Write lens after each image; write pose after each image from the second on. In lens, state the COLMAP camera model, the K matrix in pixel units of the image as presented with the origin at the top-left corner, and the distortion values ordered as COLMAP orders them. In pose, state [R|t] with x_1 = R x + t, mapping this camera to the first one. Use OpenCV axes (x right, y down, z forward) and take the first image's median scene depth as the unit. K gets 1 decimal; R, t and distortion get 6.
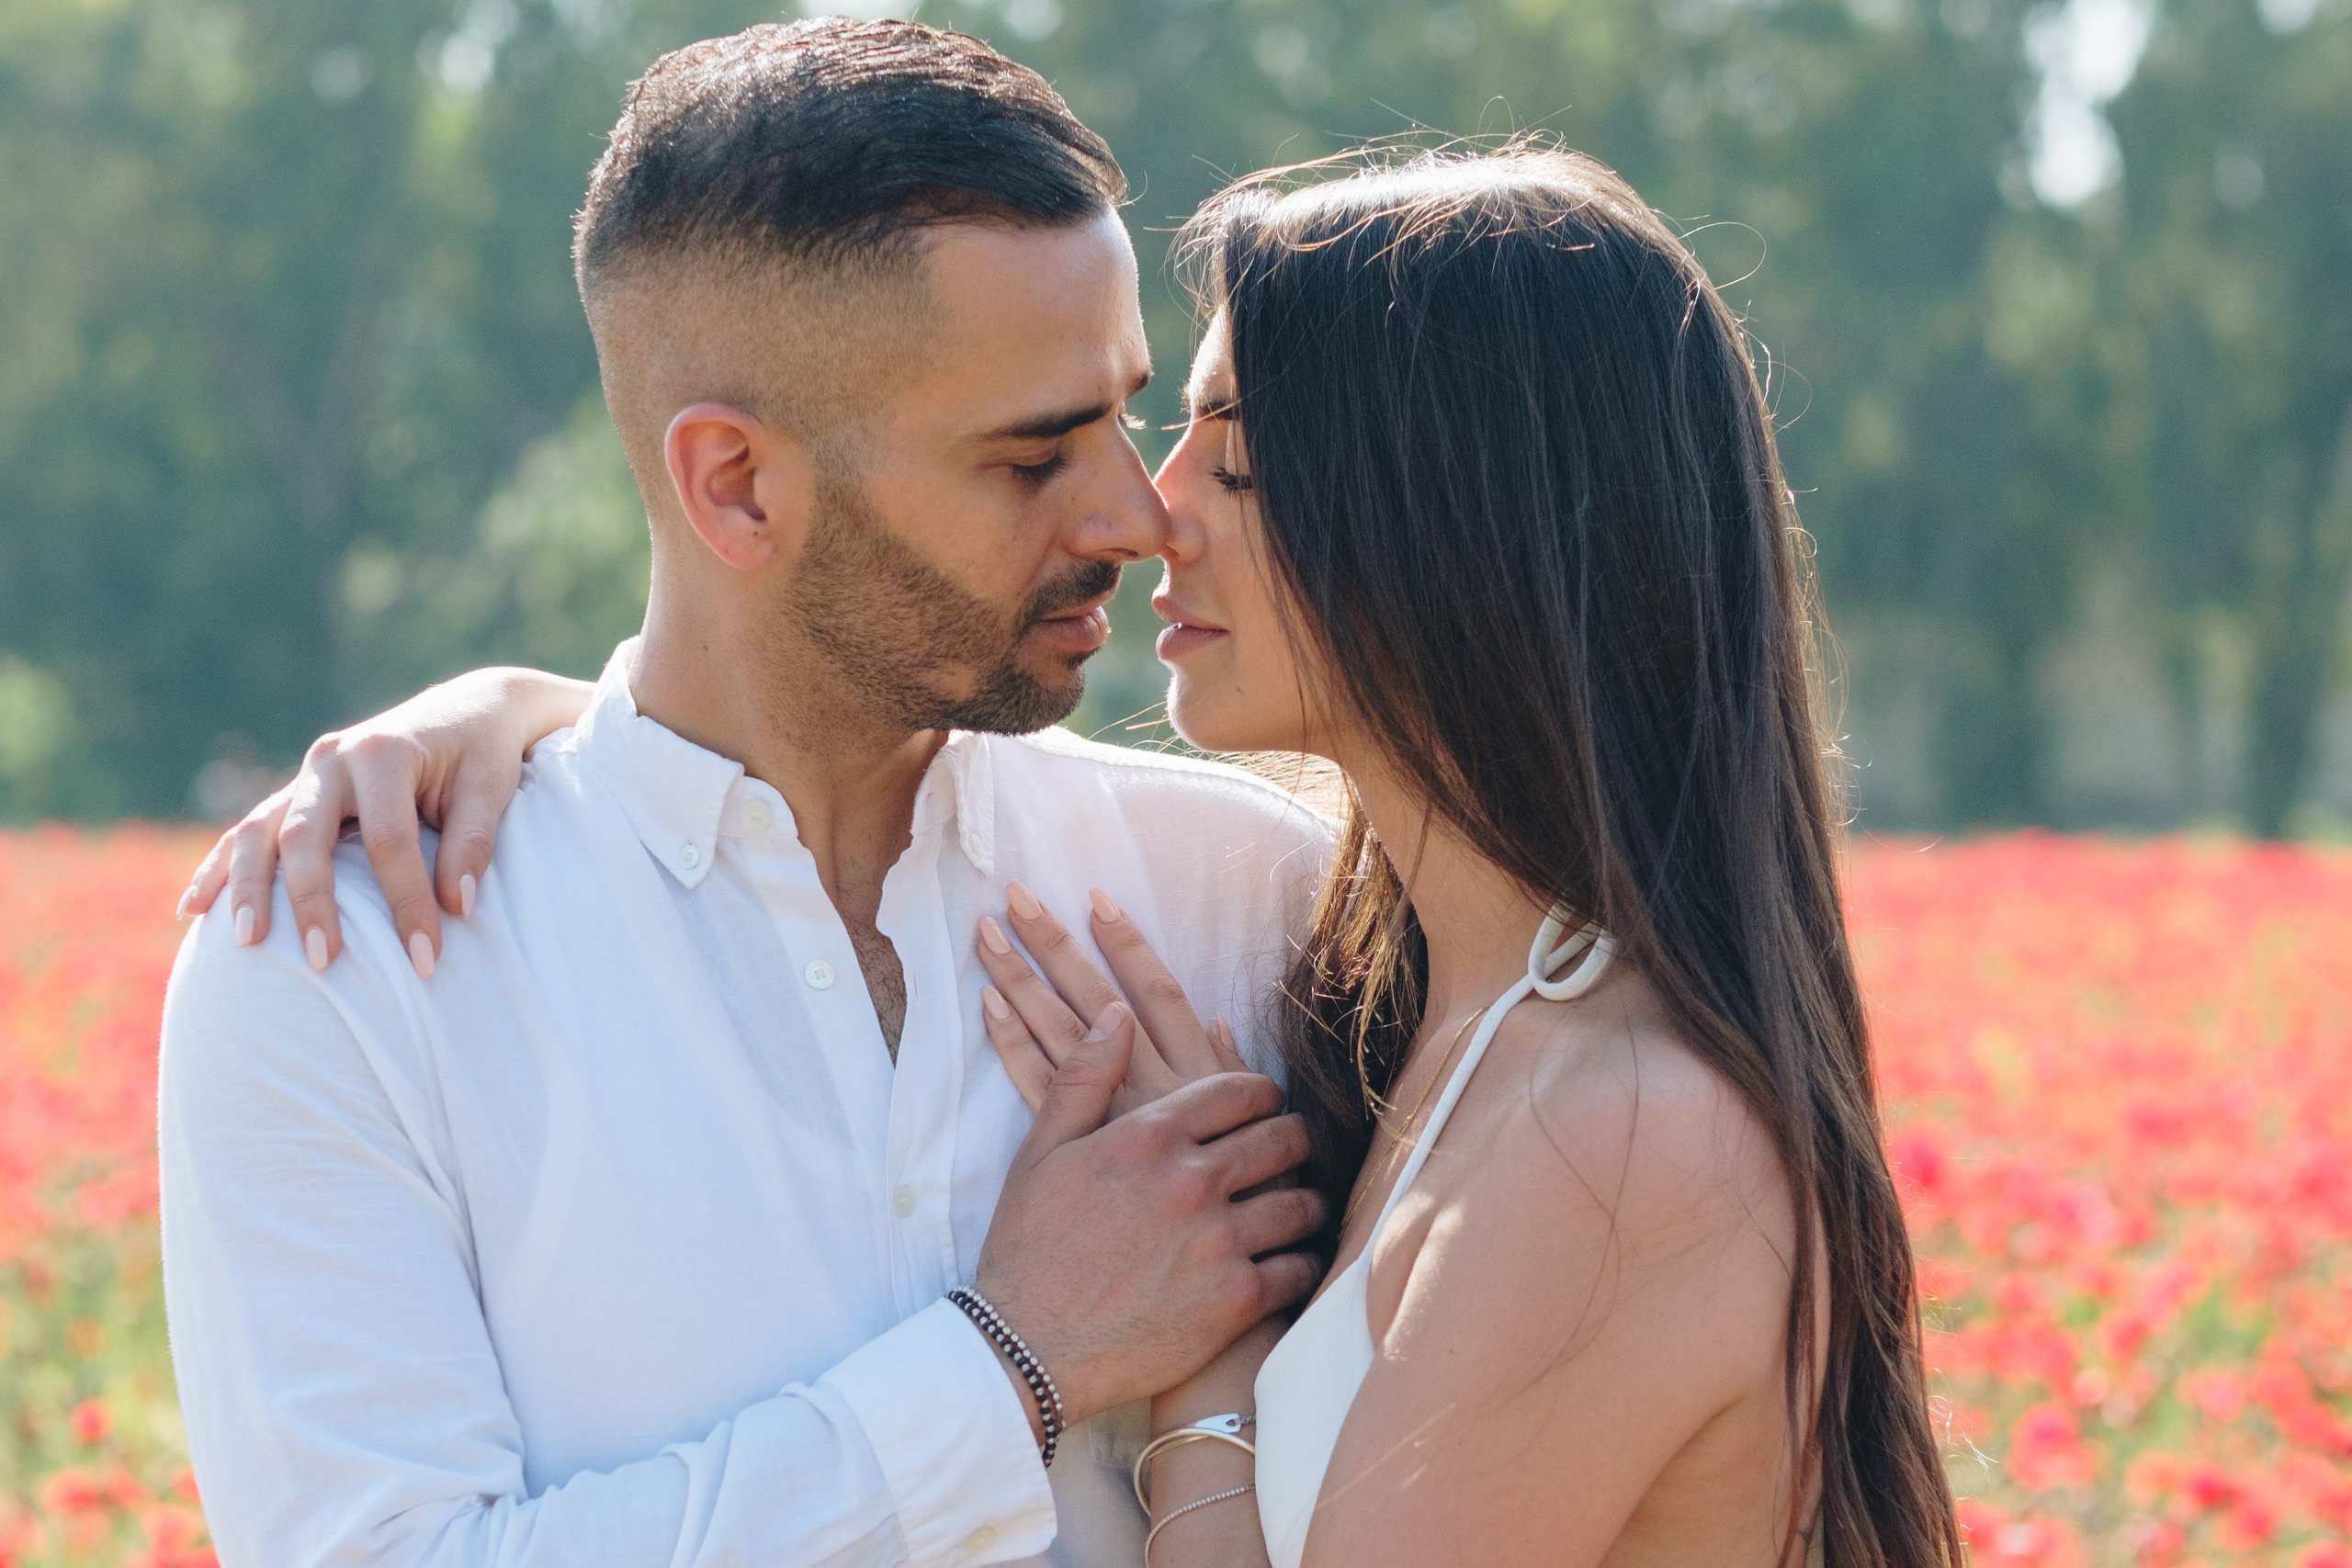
lens RADIAL K [[6135.2, 0, 1176.0], [0, 6135.2, 784.0], [0, 0, 1]] dist [0.374124, 0.437577]
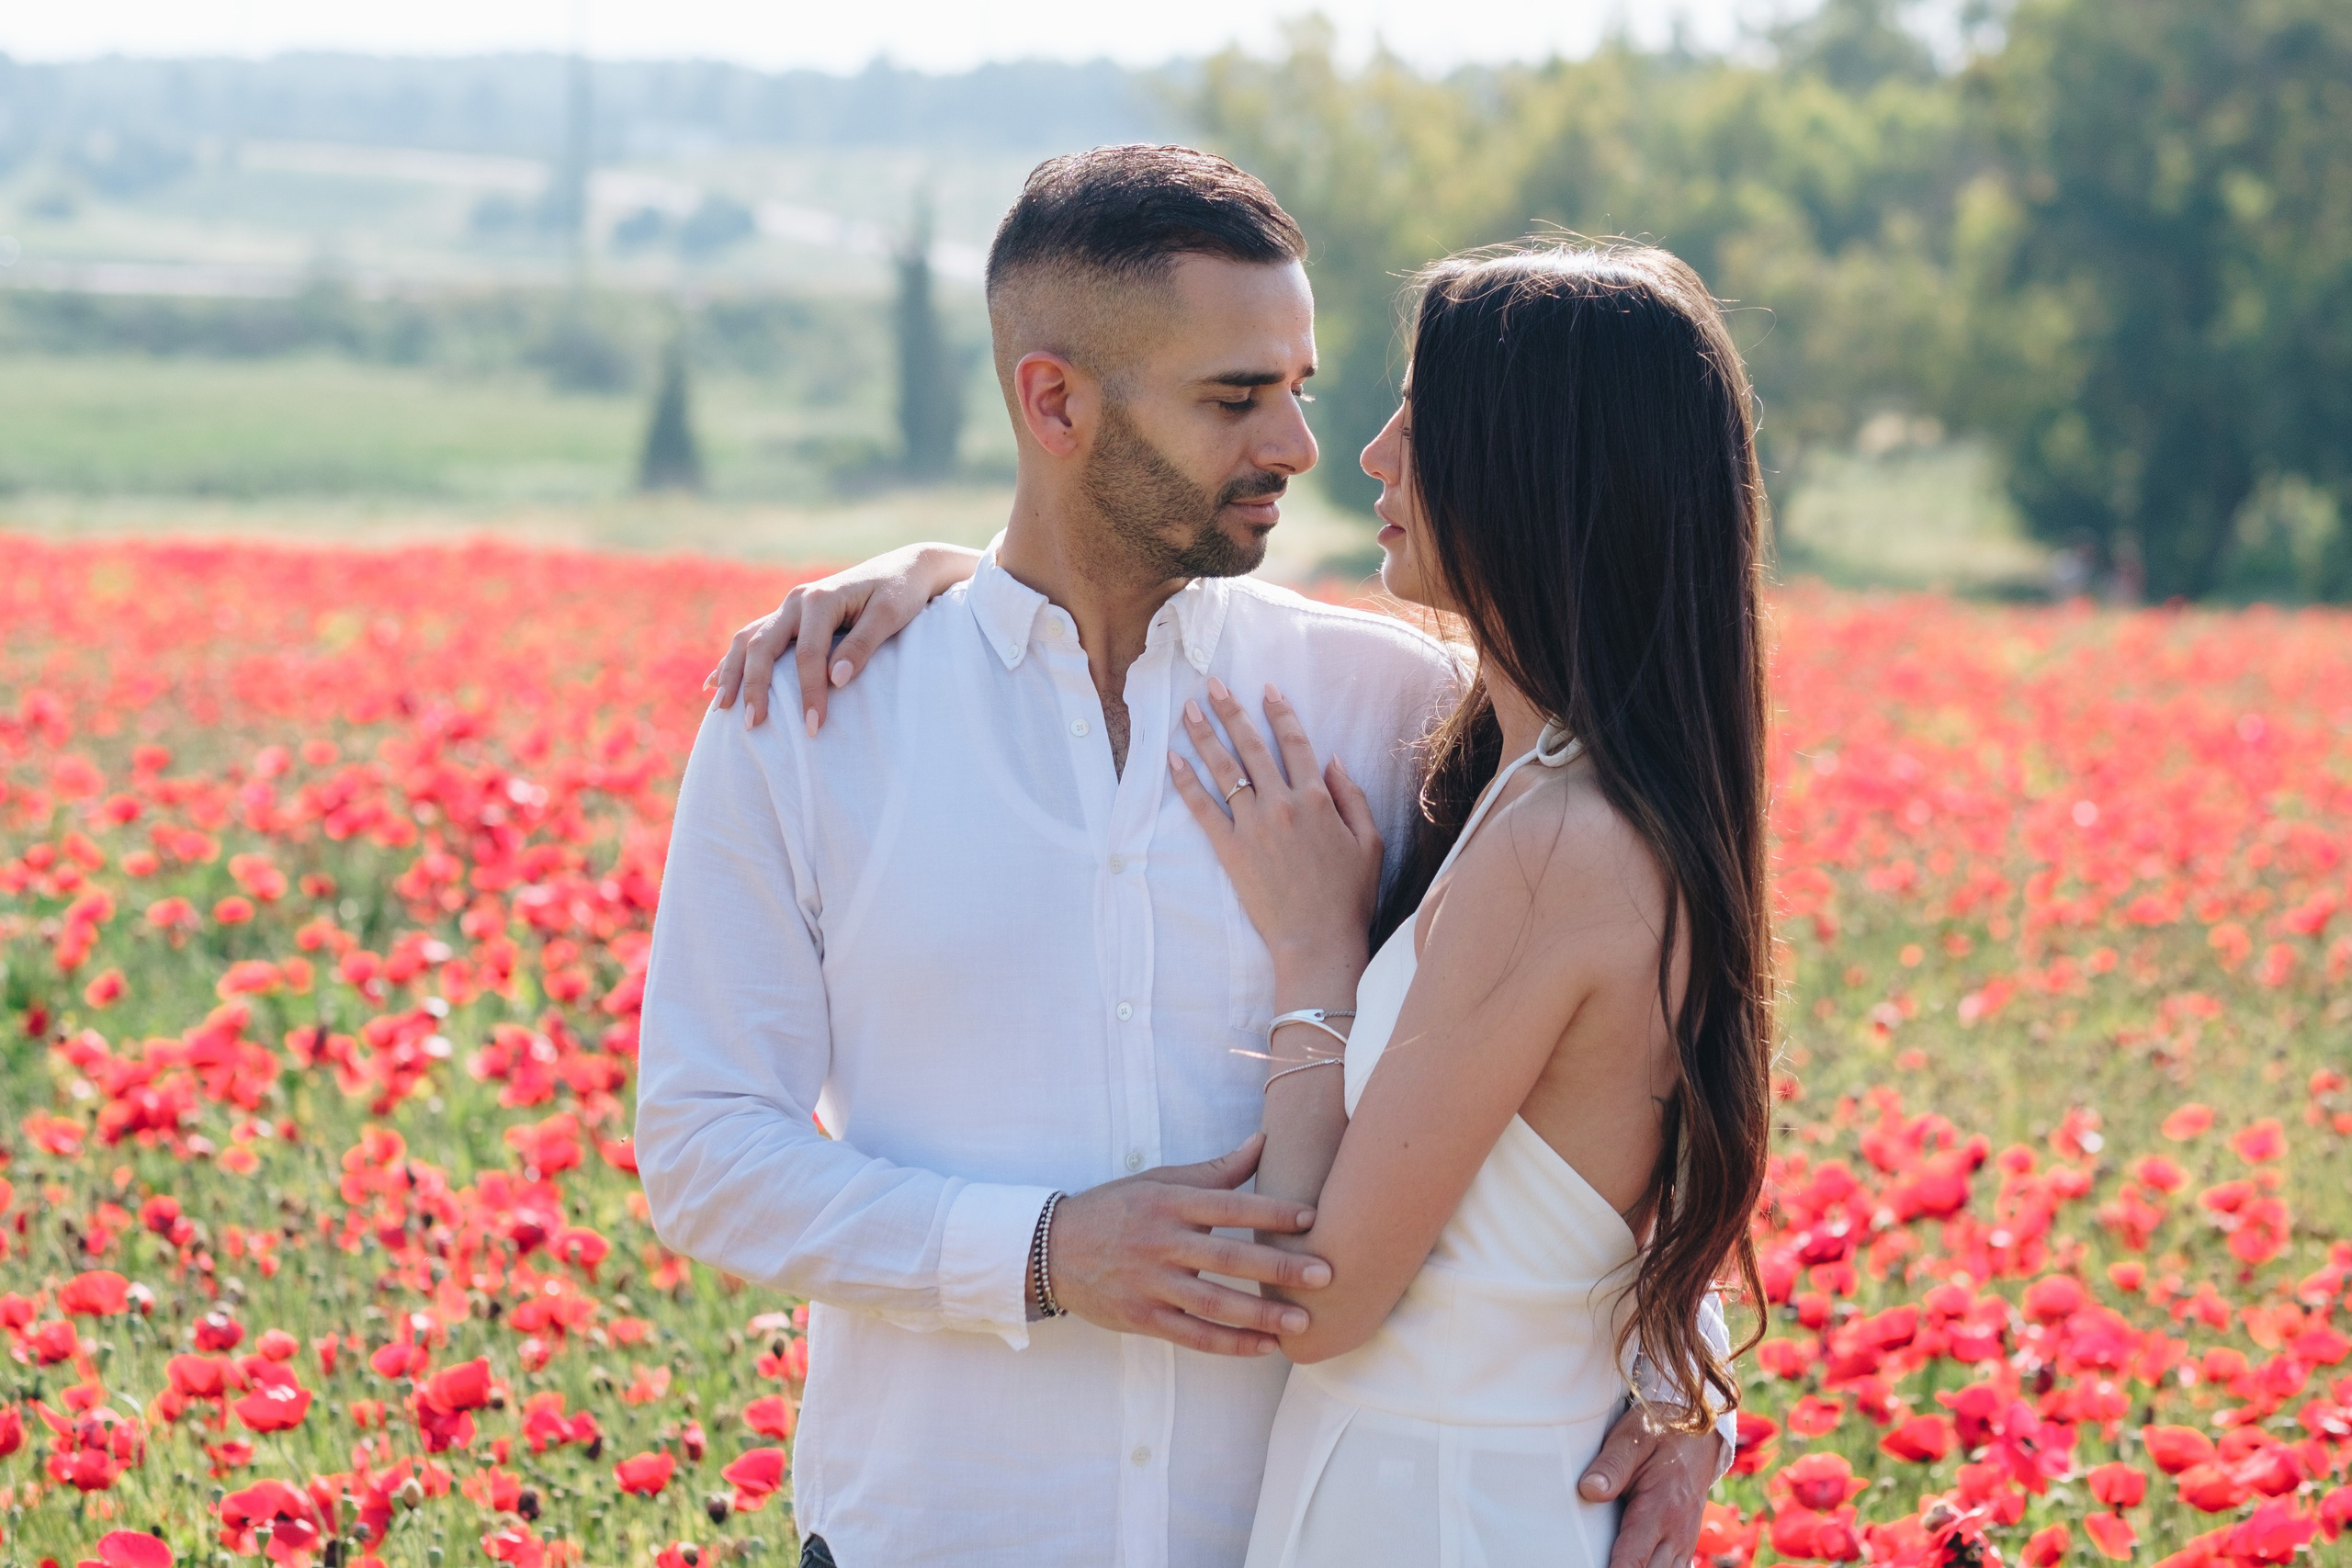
lens RADIAL K [[5358.0, 0, 1176.0], [0, 5358.0, 784.0], [0, 0, 1]] dist [0.037009, 0.281281]
pose [[0.994872, 0.085796, -0.053562, 0.046320], [-0.085773, 0.996311, 0.002729, 0.046230], [0.053598, 0.001879, 0.998561, -0.431714]]
